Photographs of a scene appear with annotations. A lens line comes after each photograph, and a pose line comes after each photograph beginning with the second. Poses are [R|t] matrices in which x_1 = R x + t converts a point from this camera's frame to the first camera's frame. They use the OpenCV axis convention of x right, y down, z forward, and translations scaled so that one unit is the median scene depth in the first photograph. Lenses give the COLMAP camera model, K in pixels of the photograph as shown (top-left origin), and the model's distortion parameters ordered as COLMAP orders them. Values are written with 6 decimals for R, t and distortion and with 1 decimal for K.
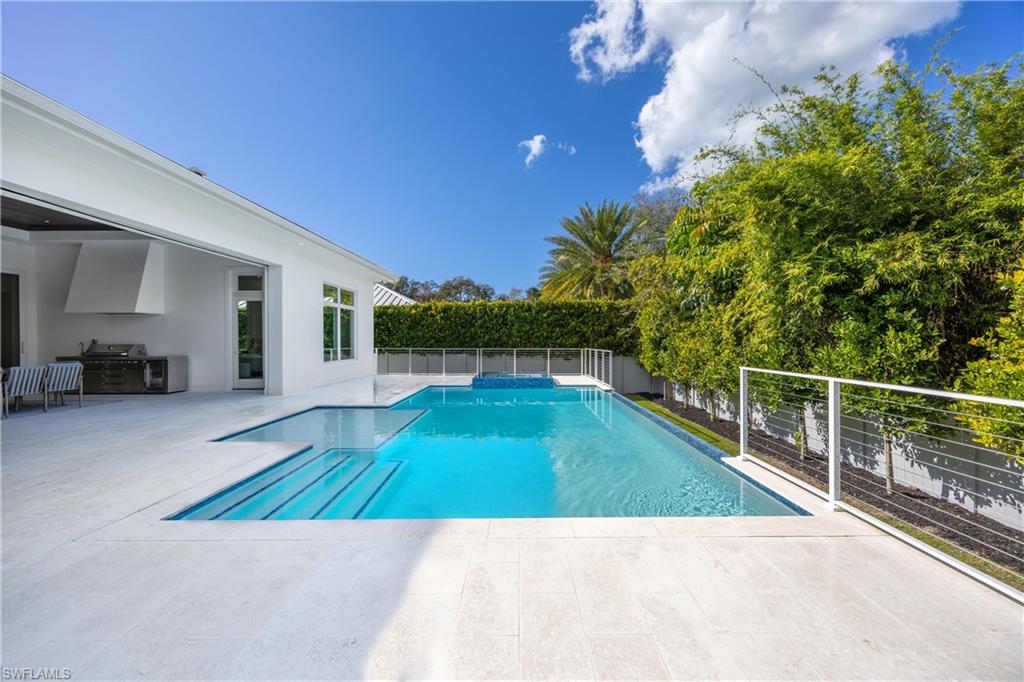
lens RADIAL K [[395.0, 0, 515.4], [0, 395.0, 341.6], [0, 0, 1]] dist [-0.001684, -0.000077]
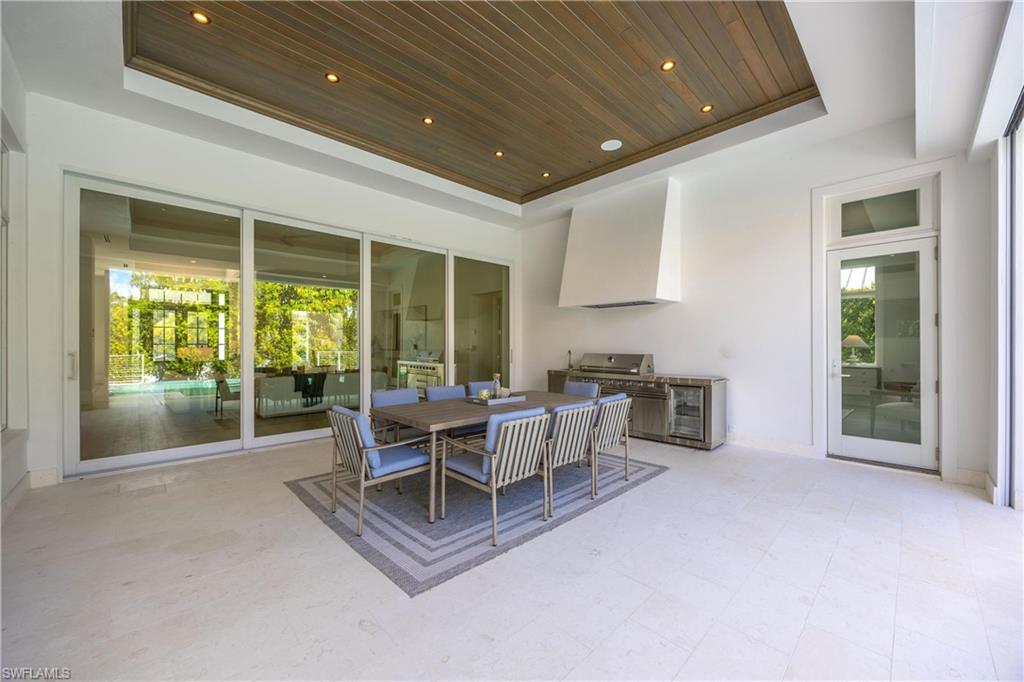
lens RADIAL K [[395.0, 0, 508.5], [0, 395.0, 345.0], [0, 0, 1]] dist [-0.001684, -0.000077]
pose [[0.702401, 0.000793, -0.711781, -0.689883], [-0.004543, 0.999984, -0.003369, -0.004170], [0.711767, 0.005600, 0.702393, 0.439149]]
